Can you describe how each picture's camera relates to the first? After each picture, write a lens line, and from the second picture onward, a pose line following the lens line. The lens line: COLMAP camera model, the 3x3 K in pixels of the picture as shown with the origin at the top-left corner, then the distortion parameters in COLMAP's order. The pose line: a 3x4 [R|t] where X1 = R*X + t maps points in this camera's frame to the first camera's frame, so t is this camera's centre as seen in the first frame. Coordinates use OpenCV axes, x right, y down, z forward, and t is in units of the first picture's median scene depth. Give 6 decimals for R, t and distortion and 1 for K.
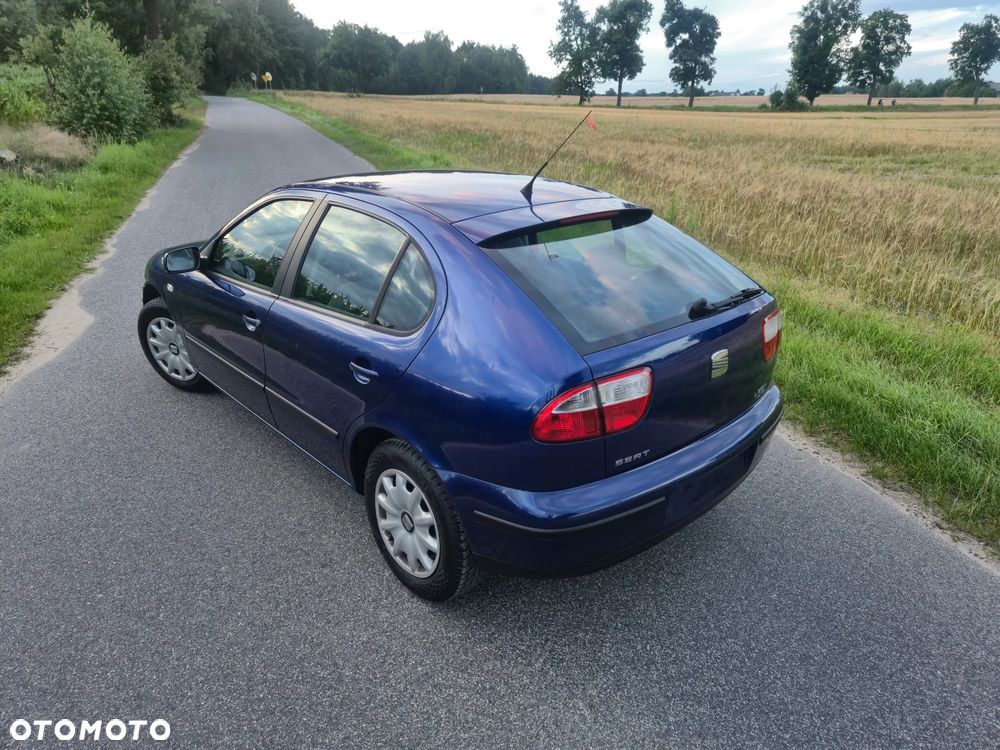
lens RADIAL K [[676.6, 0, 510.1], [0, 676.6, 362.0], [0, 0, 1]] dist [0.063777, -0.054485]
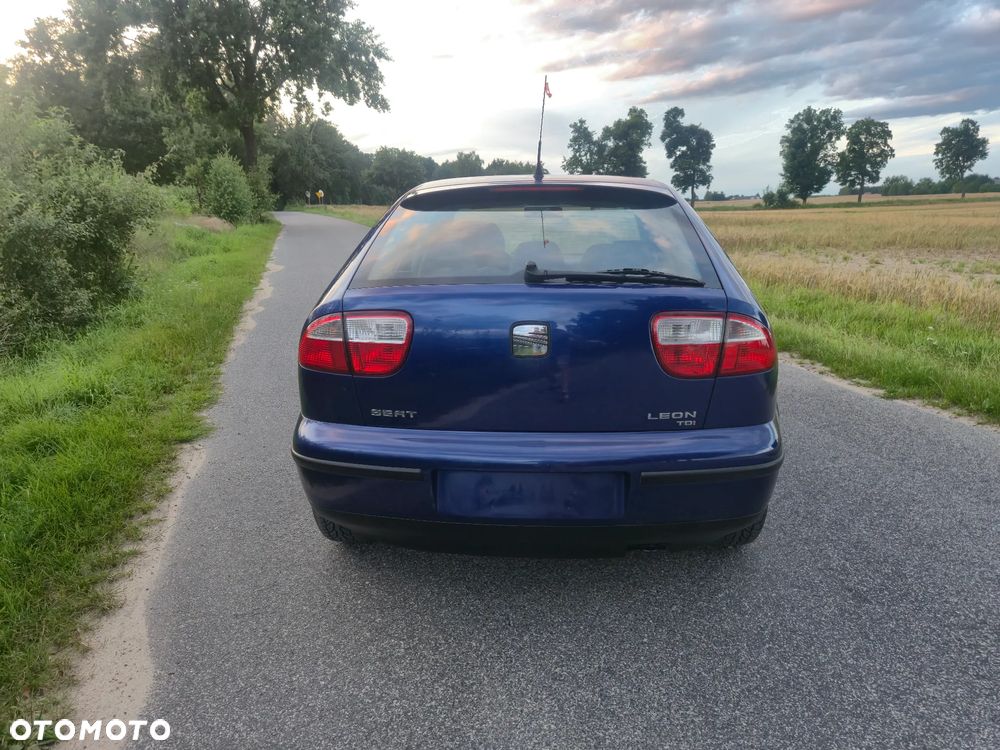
lens RADIAL K [[676.6, 0, 516.2], [0, 676.6, 378.6], [0, 0, 1]] dist [0.063777, -0.054485]
pose [[0.998848, -0.020072, -0.043595, 0.034220], [0.014465, 0.992010, -0.125330, 0.064317], [0.045763, 0.124555, 0.991157, -0.135232]]
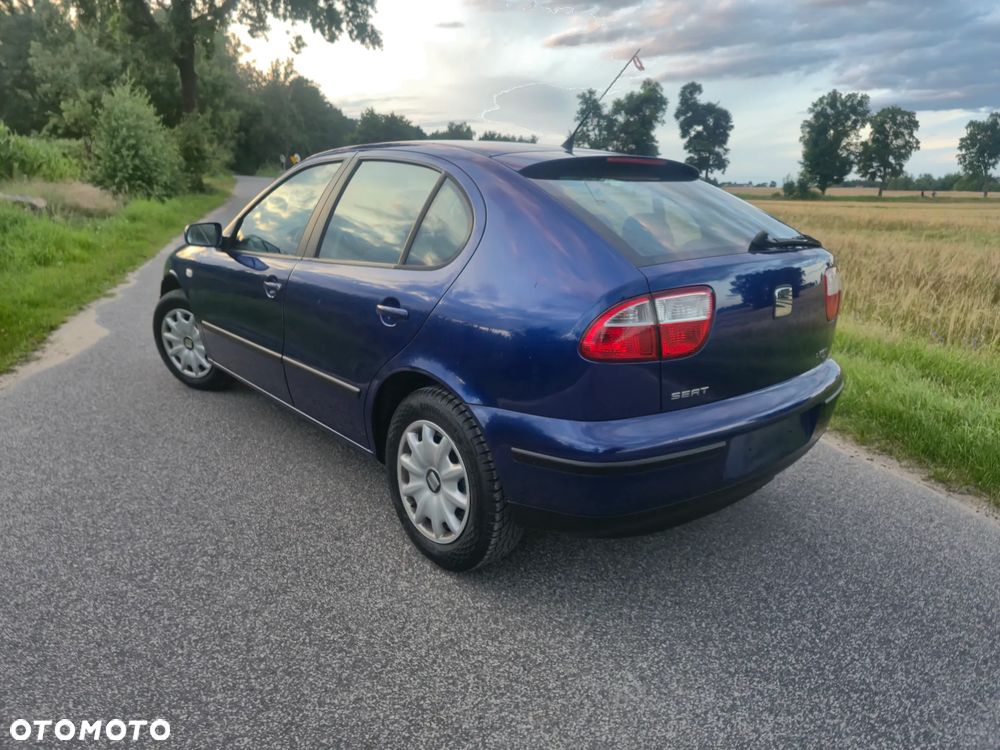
lens RADIAL K [[676.6, 0, 515.1], [0, 676.6, 379.6], [0, 0, 1]] dist [0.063777, -0.054485]
pose [[0.999697, 0.020421, -0.013778, -0.001334], [-0.021609, 0.995485, -0.092431, 0.007628], [0.011828, 0.092701, 0.995624, 0.003844]]
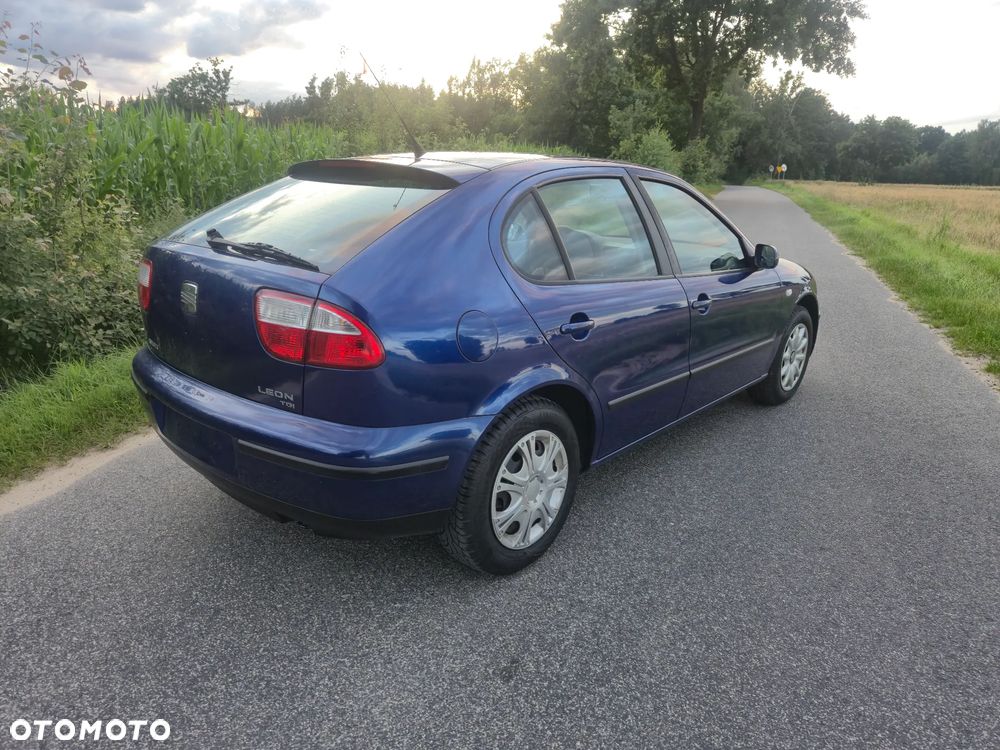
lens RADIAL K [[676.6, 0, 505.3], [0, 676.6, 374.4], [0, 0, 1]] dist [0.063777, -0.054485]
pose [[0.764576, 0.180260, -0.618813, 0.068796], [-0.245268, 0.969234, -0.020705, 0.059200], [0.596043, 0.167606, 0.785265, -0.121835]]
